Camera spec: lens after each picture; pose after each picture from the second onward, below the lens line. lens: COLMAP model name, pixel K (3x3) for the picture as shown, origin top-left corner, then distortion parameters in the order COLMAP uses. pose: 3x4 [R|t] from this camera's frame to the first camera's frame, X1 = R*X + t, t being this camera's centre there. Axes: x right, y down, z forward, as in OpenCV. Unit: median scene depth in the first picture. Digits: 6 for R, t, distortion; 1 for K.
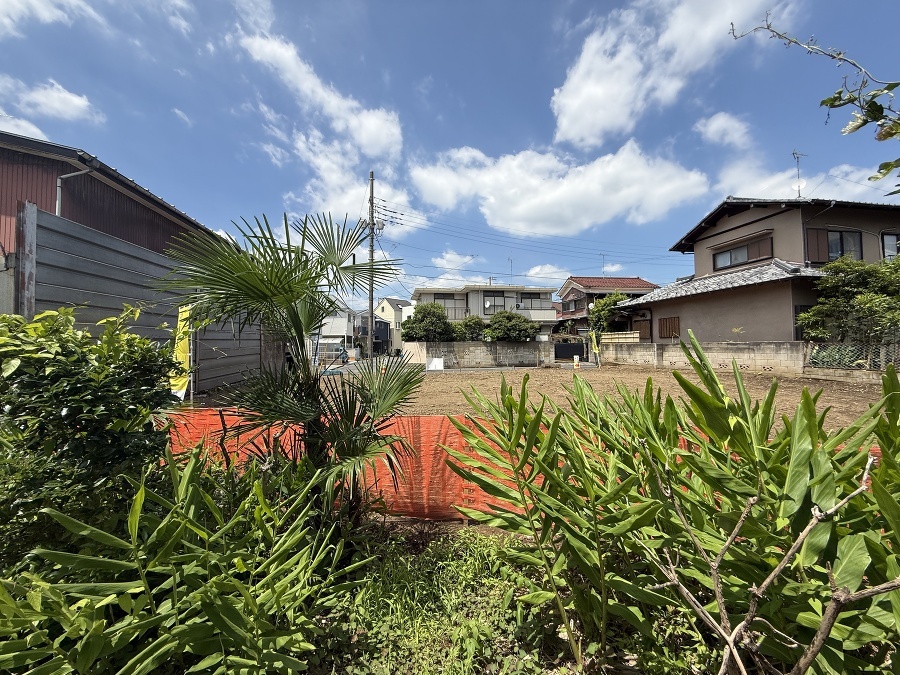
lens RADIAL K [[358.6, 0, 448.7], [0, 358.6, 336.1], [0, 0, 1]] dist [-0.001227, 0.000448]
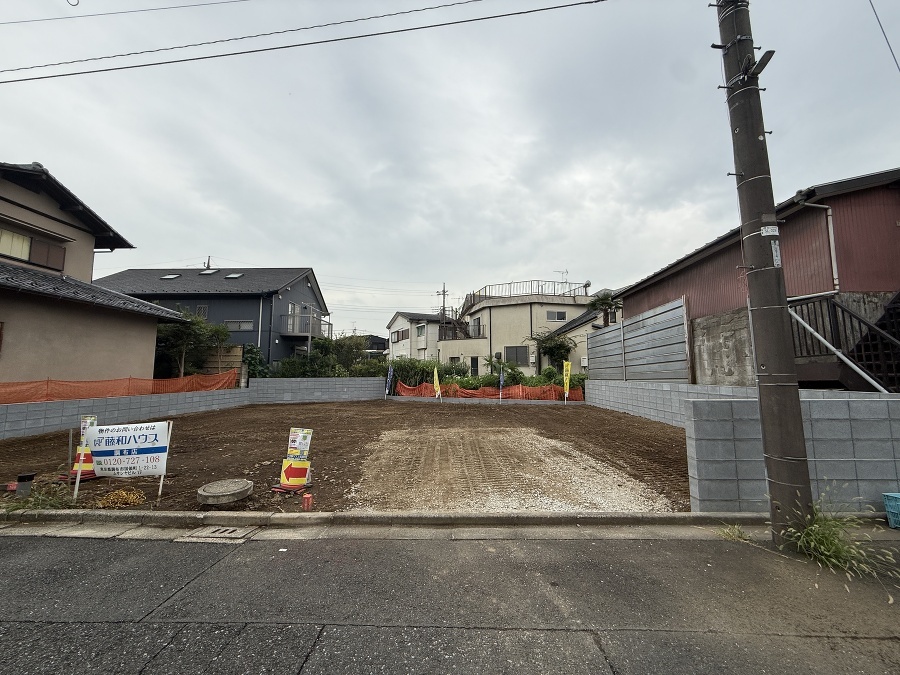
lens RADIAL K [[358.6, 0, 447.5], [0, 358.6, 342.1], [0, 0, 1]] dist [-0.001227, 0.000448]
pose [[-0.982506, 0.028814, 0.183990, -0.073674], [0.006751, 0.992819, -0.119432, 0.027698], [-0.186111, -0.116101, -0.975645, 0.859588]]
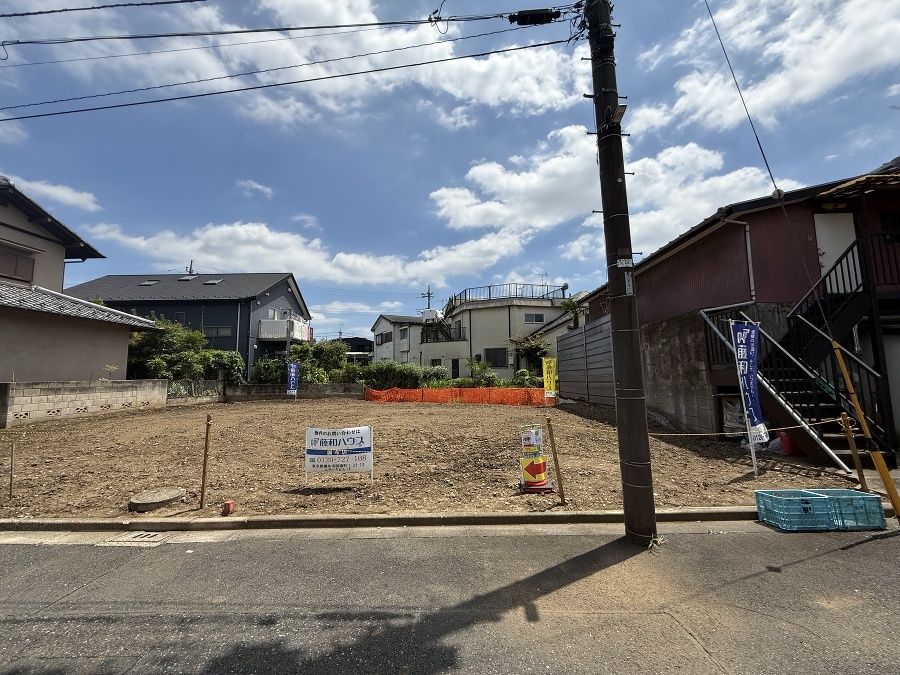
lens RADIAL K [[358.6, 0, 448.2], [0, 358.6, 337.4], [0, 0, 1]] dist [-0.001227, 0.000448]
pose [[-0.985631, 0.040371, 0.164017, -0.112834], [0.018549, 0.991015, -0.132459, 0.022460], [-0.167891, -0.127514, -0.977524, 0.869236]]
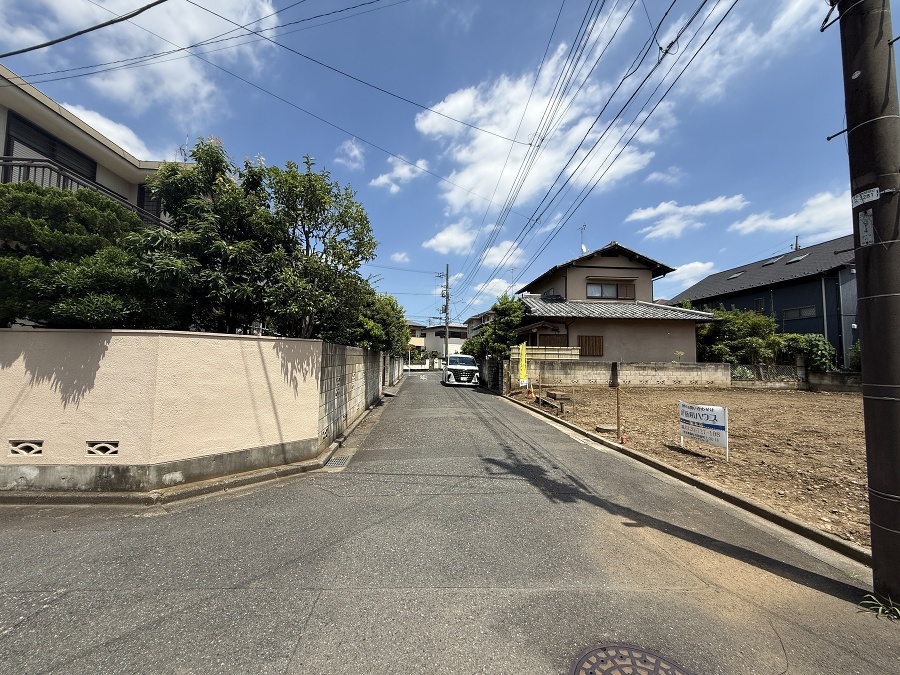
lens RADIAL K [[358.6, 0, 448.2], [0, 358.6, 335.5], [0, 0, 1]] dist [-0.001227, 0.000448]
pose [[0.088596, 0.078044, 0.993005, -0.254744], [-0.042106, 0.996328, -0.074549, 0.024200], [-0.995177, -0.035207, 0.091557, 0.825384]]
